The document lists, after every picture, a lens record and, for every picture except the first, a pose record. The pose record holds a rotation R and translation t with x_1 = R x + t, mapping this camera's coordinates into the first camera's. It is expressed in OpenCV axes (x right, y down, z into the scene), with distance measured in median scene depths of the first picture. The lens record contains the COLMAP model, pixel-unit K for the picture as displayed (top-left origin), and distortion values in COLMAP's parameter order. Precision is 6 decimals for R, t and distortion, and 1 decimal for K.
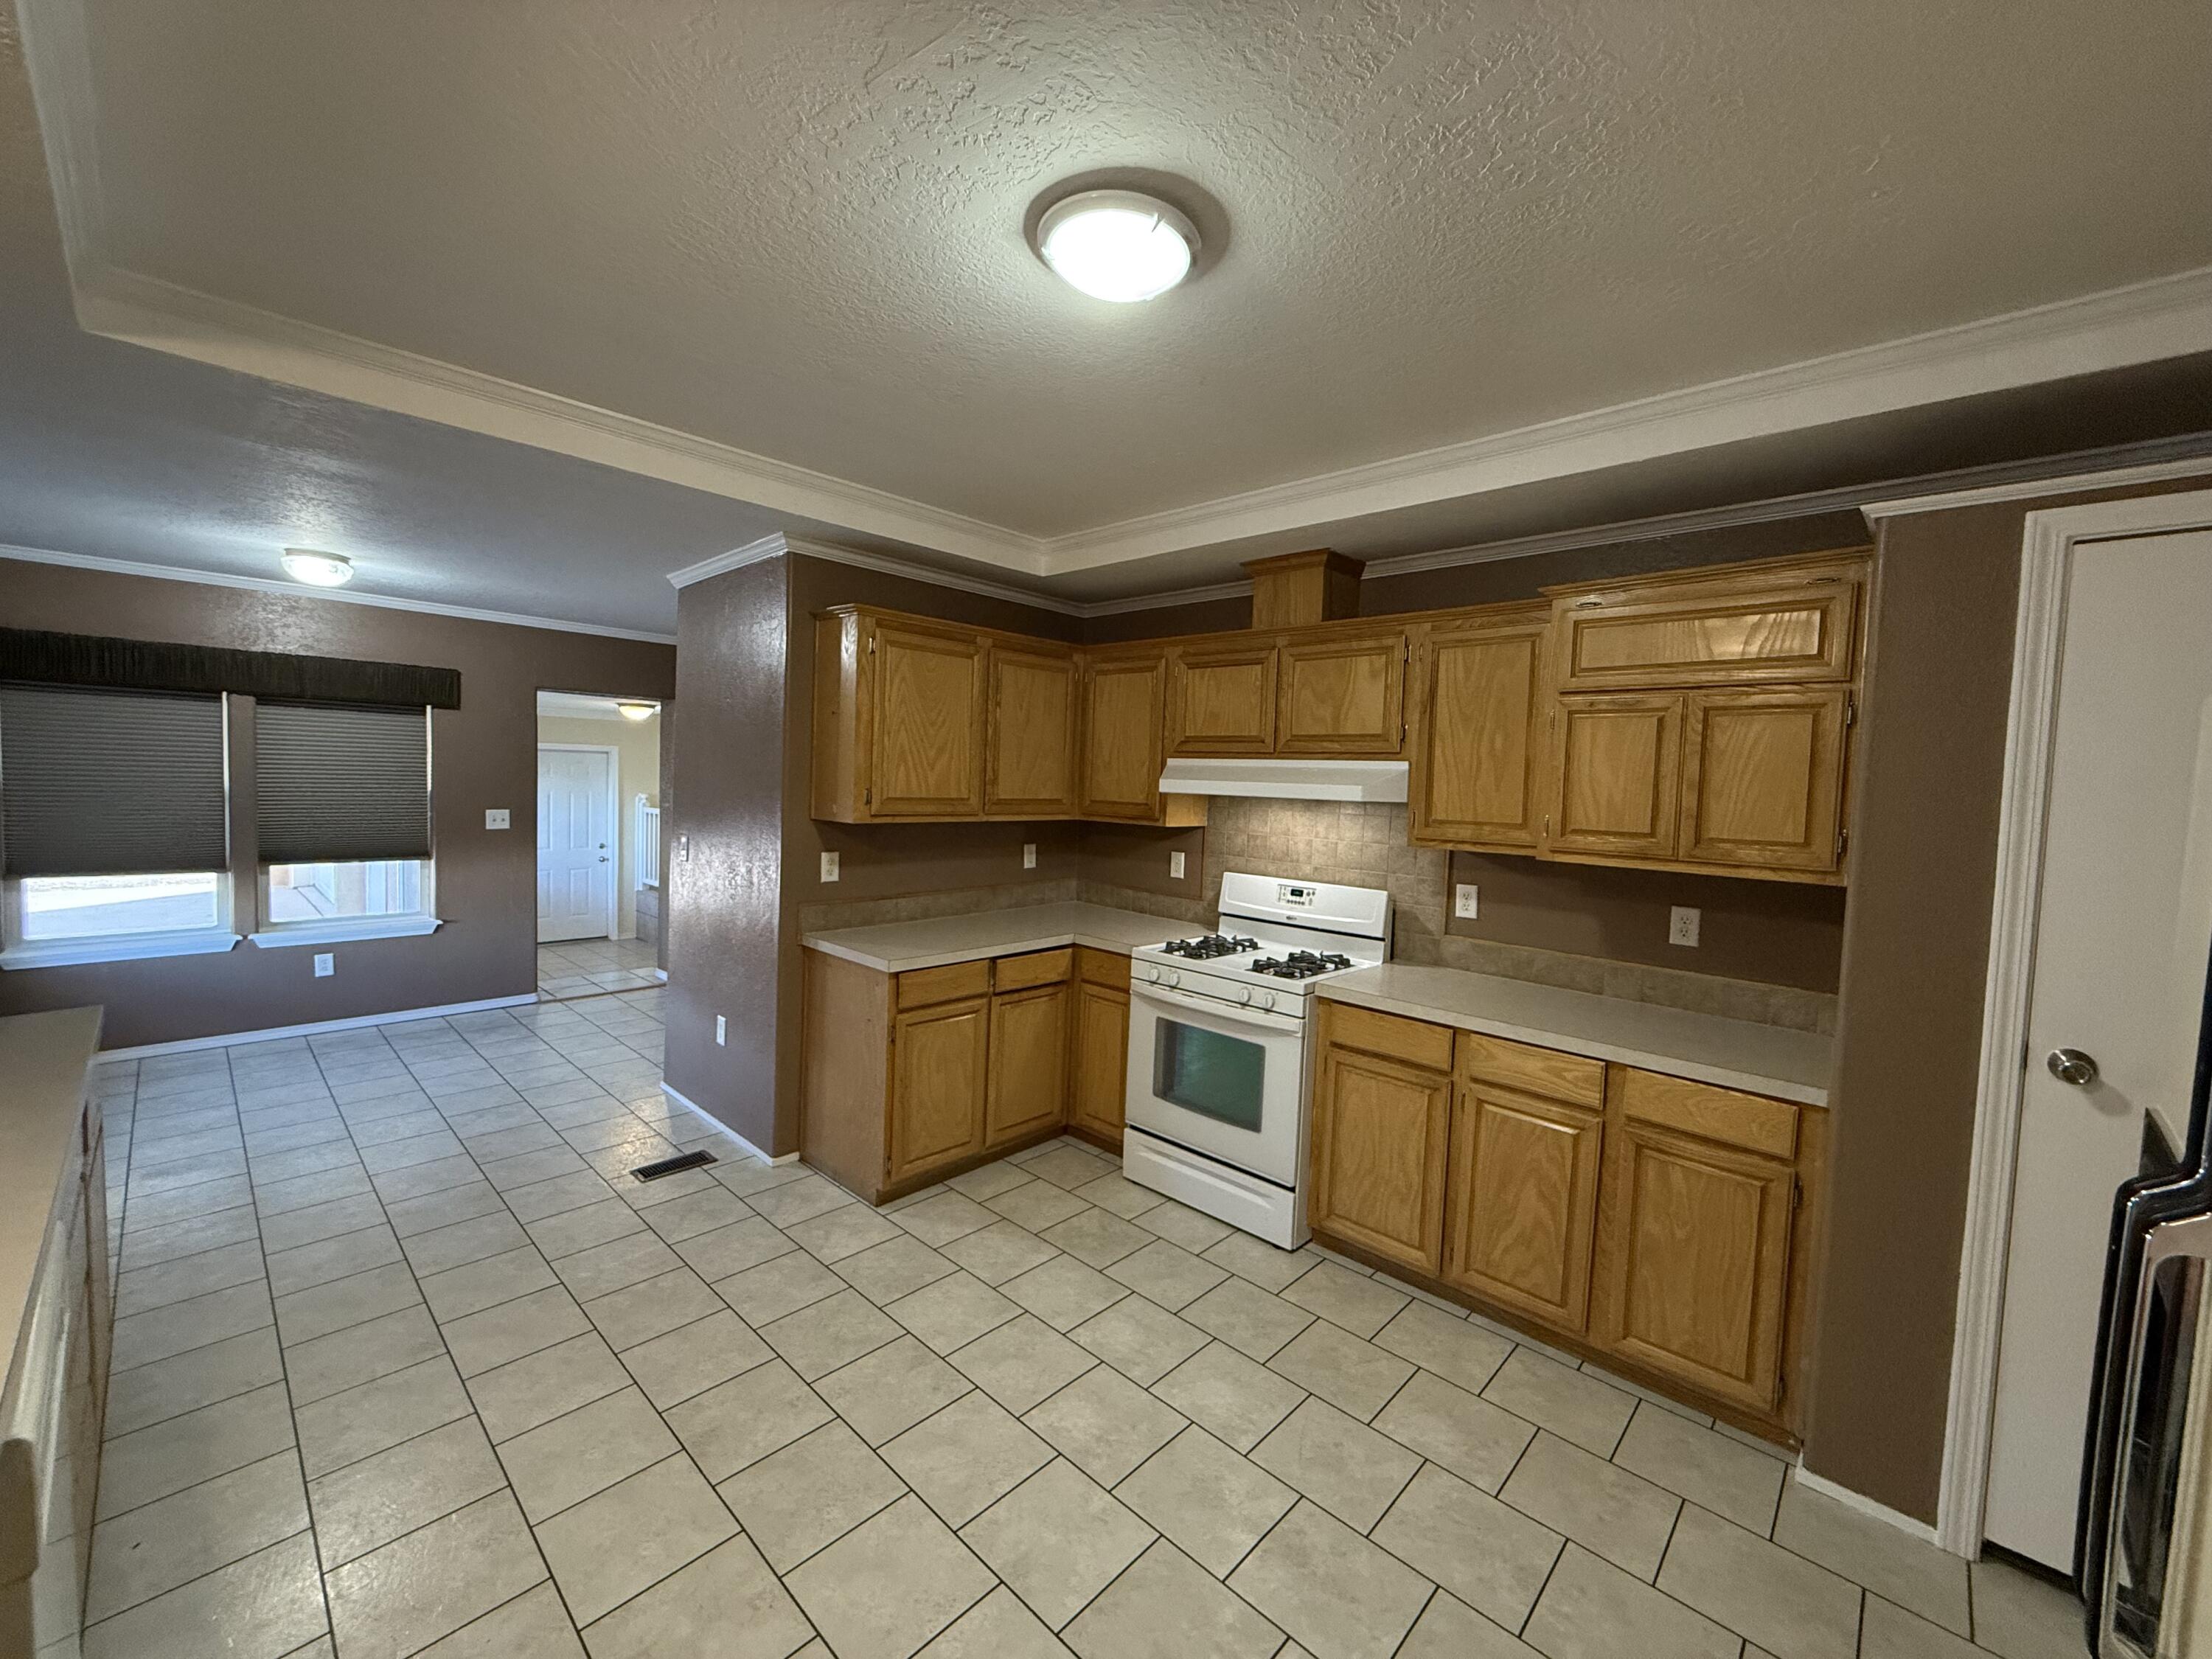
lens RADIAL K [[872.3, 0, 1106.0], [0, 872.3, 829.5], [0, 0, 1]] dist [-0.000973, 0.000036]
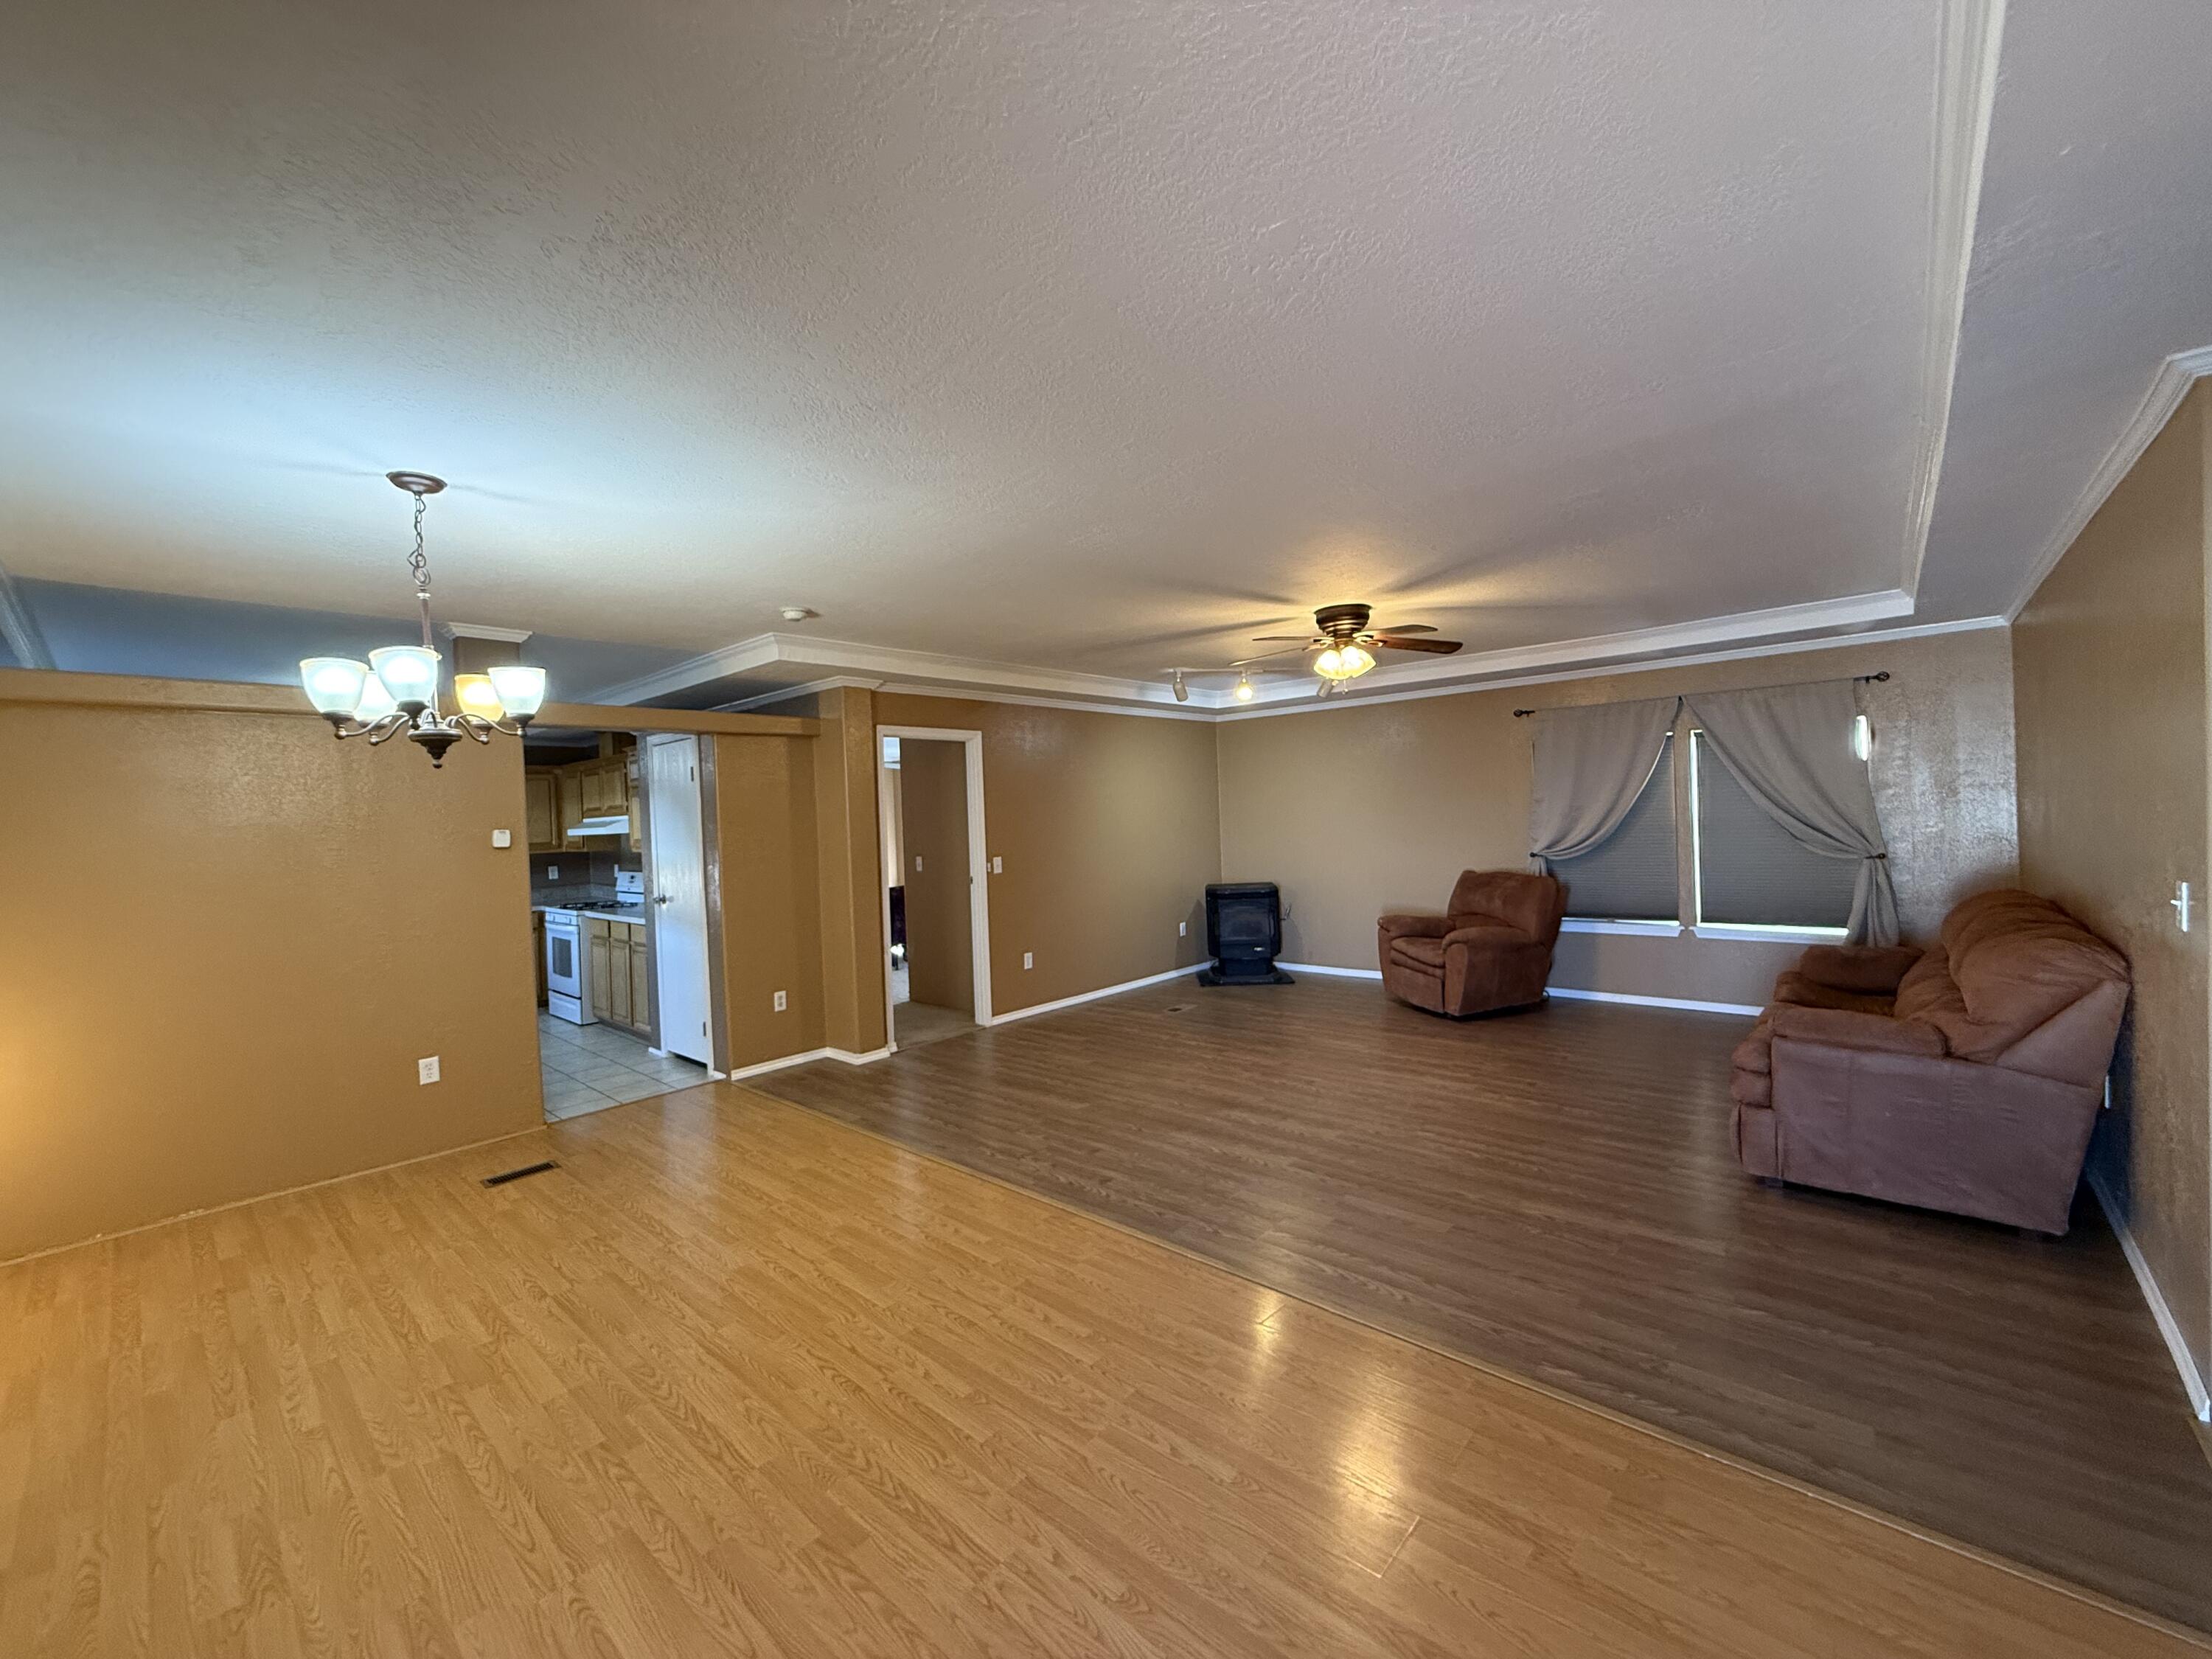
lens RADIAL K [[872.3, 0, 1106.0], [0, 872.3, 829.5], [0, 0, 1]] dist [-0.000973, 0.000036]
pose [[0.996798, -0.076959, 0.021714, 1.775655], [0.077794, 0.996141, -0.040640, 0.175399], [-0.018503, 0.042199, 0.998938, -1.545361]]
